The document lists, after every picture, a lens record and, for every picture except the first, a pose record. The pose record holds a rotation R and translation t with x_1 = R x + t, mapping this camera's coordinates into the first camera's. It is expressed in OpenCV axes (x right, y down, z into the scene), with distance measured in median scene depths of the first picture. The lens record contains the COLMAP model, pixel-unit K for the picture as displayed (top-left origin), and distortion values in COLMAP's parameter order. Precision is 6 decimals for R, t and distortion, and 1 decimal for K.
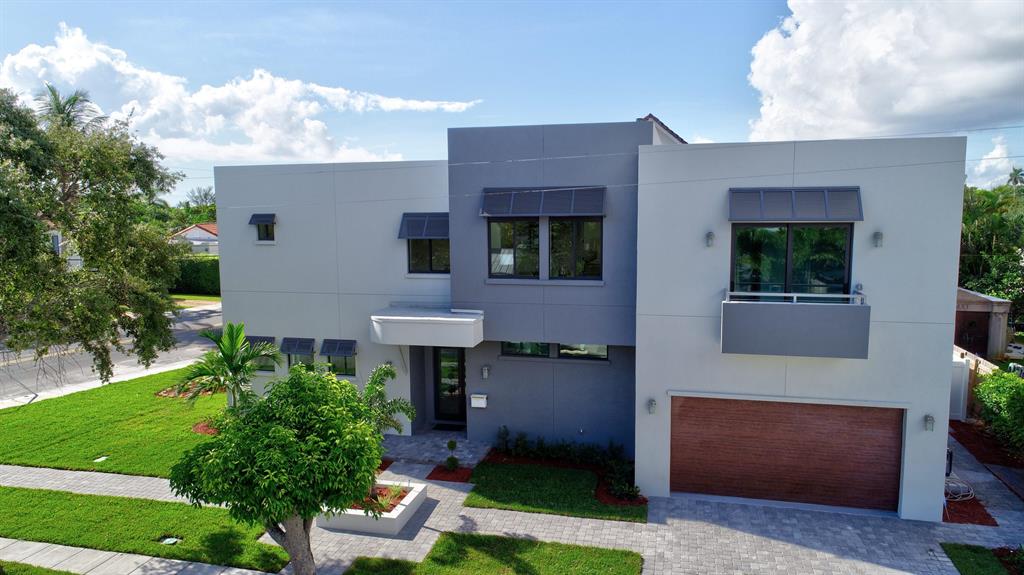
lens RADIAL K [[679.1, 0, 512.0], [0, 679.1, 287.8], [0, 0, 1]] dist [-0.007836, 0.000929]
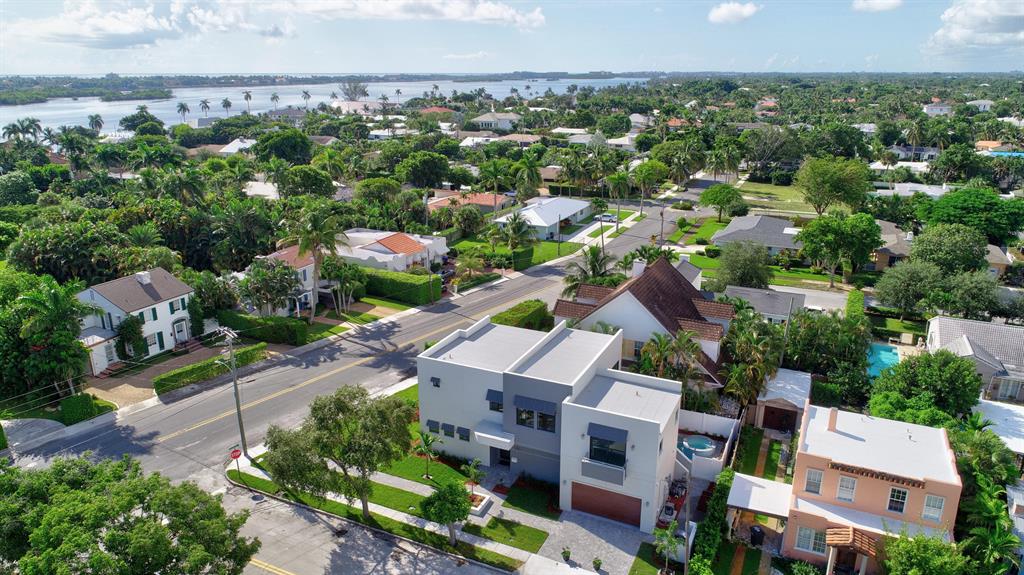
lens RADIAL K [[679.1, 0, 512.0], [0, 679.1, 287.6], [0, 0, 1]] dist [-0.007836, 0.000929]
pose [[0.980754, 0.068278, -0.182920, 0.464811], [-0.031080, 0.979511, 0.198979, -1.244963], [0.192758, -0.189464, 0.962781, -1.733930]]
